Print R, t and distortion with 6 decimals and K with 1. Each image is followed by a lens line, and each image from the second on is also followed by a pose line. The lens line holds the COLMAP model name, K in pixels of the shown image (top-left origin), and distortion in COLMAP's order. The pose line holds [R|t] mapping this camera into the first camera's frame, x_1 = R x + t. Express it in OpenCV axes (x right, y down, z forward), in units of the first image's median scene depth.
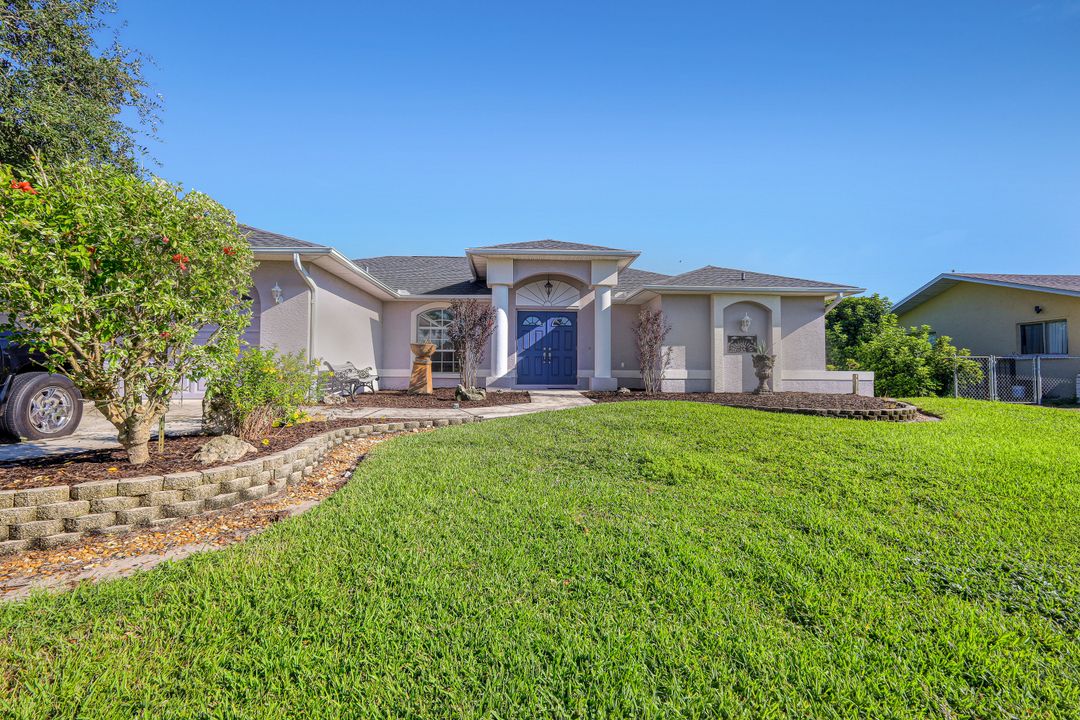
lens RADIAL K [[467.9, 0, 539.4], [0, 467.9, 362.1], [0, 0, 1]] dist [-0.002133, -0.000215]
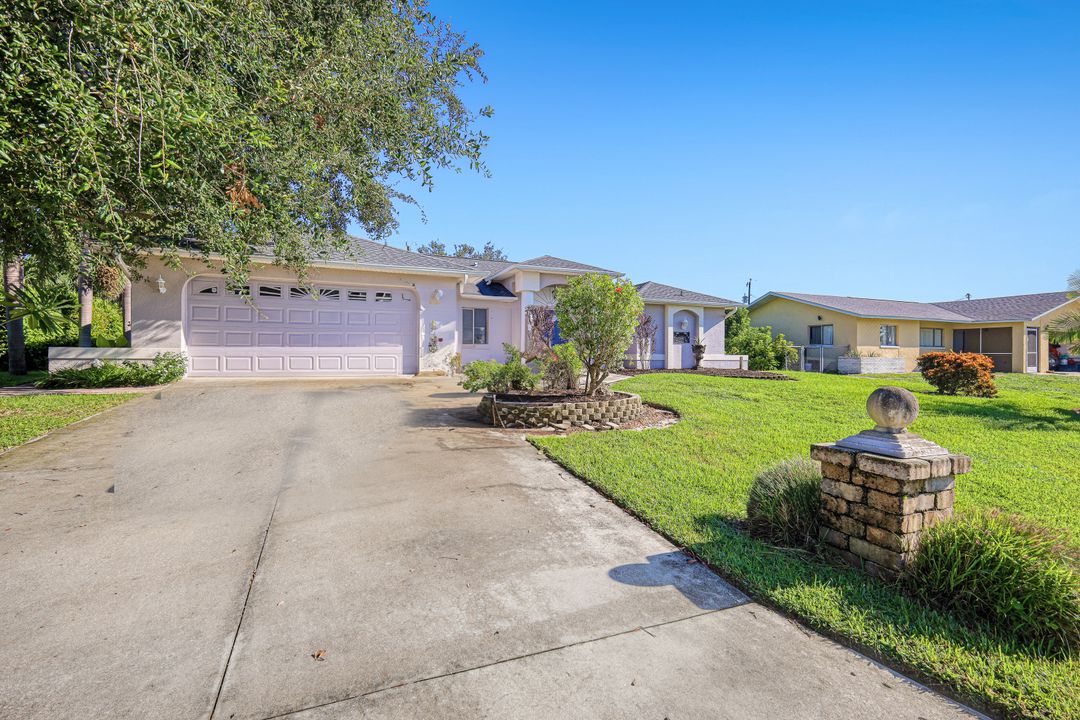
lens RADIAL K [[467.9, 0, 539.6], [0, 467.9, 360.3], [0, 0, 1]] dist [-0.002133, -0.000215]
pose [[0.940831, -0.003788, 0.338855, -0.525463], [-0.008420, 0.999367, 0.034551, -0.012052], [-0.338772, -0.035360, 0.940204, -0.288390]]
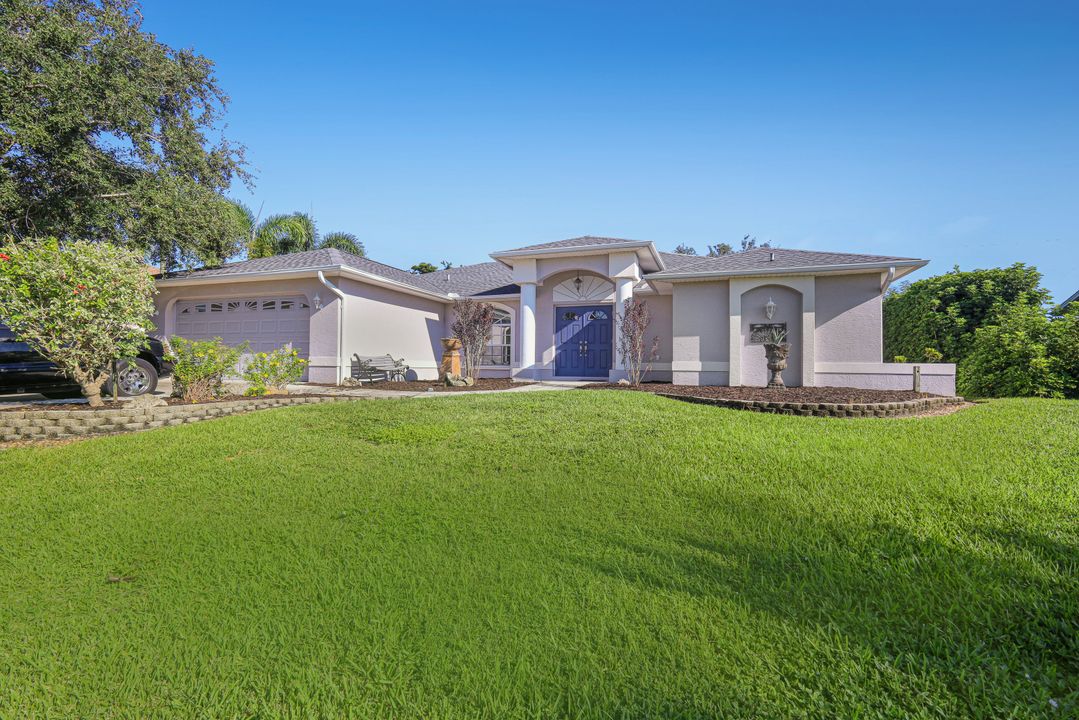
lens RADIAL K [[467.5, 0, 544.1], [0, 467.5, 360.6], [0, 0, 1]] dist [-0.002133, -0.000215]
pose [[0.926095, -0.000978, -0.377288, 0.374162], [0.001408, 0.999999, 0.000865, 0.013408], [0.377287, -0.001332, 0.926095, 0.009879]]
